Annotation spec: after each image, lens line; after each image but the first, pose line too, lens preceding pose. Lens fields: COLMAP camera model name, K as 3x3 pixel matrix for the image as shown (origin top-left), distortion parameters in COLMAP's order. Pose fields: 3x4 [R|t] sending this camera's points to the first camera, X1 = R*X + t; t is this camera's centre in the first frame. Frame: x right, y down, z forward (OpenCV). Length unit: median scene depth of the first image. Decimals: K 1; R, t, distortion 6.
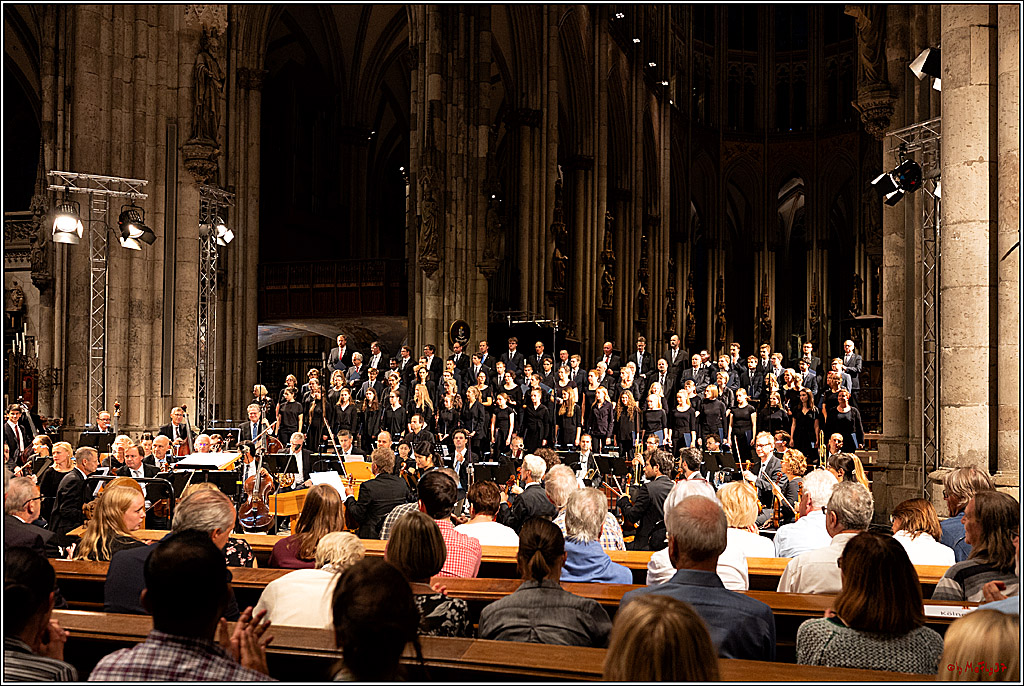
lens RADIAL K [[1083.4, 0, 538.2], [0, 1083.4, 383.2], [0, 0, 1]] dist [0.006127, 0.000000]
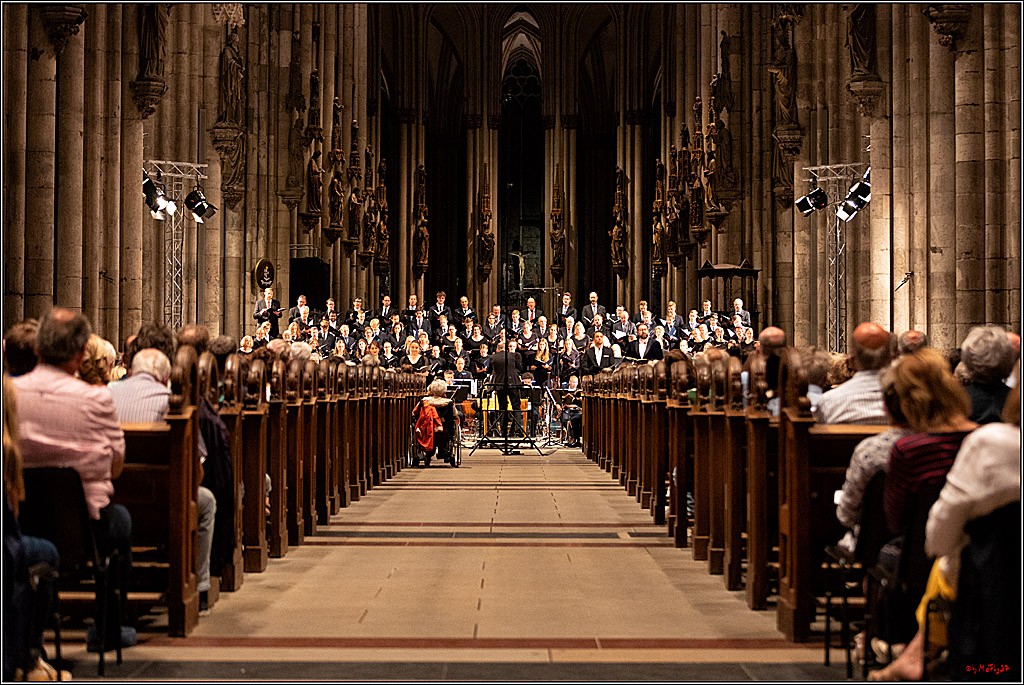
lens RADIAL K [[2278.5, 0, 515.0], [0, 2278.5, 341.3], [0, 0, 1]] dist [-0.051425, 0.000000]
pose [[0.958313, -0.000088, 0.285722, -0.395944], [-0.002077, 0.999971, 0.007277, -0.006401], [-0.285714, -0.007567, 0.958285, -0.783308]]
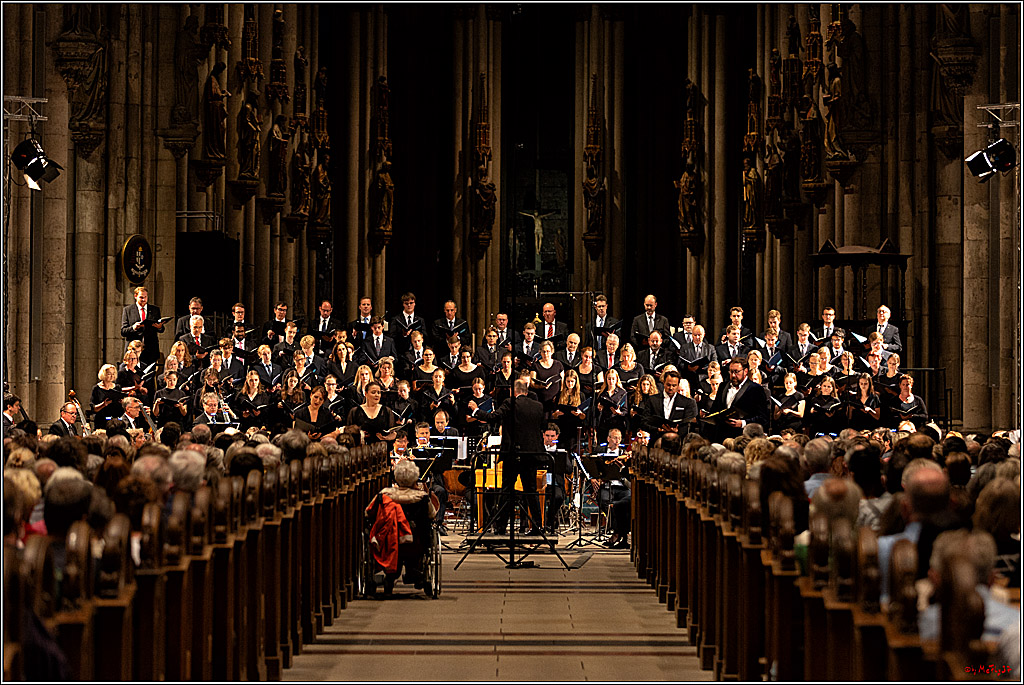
lens RADIAL K [[3550.5, 0, 510.0], [0, 3550.5, 343.7], [0, 0, 1]] dist [-0.051440, 0.000000]
pose [[0.959755, 0.001898, 0.280833, -0.394636], [-0.004809, 0.999942, 0.009678, -0.021436], [-0.280798, -0.010639, 0.959708, -0.780380]]
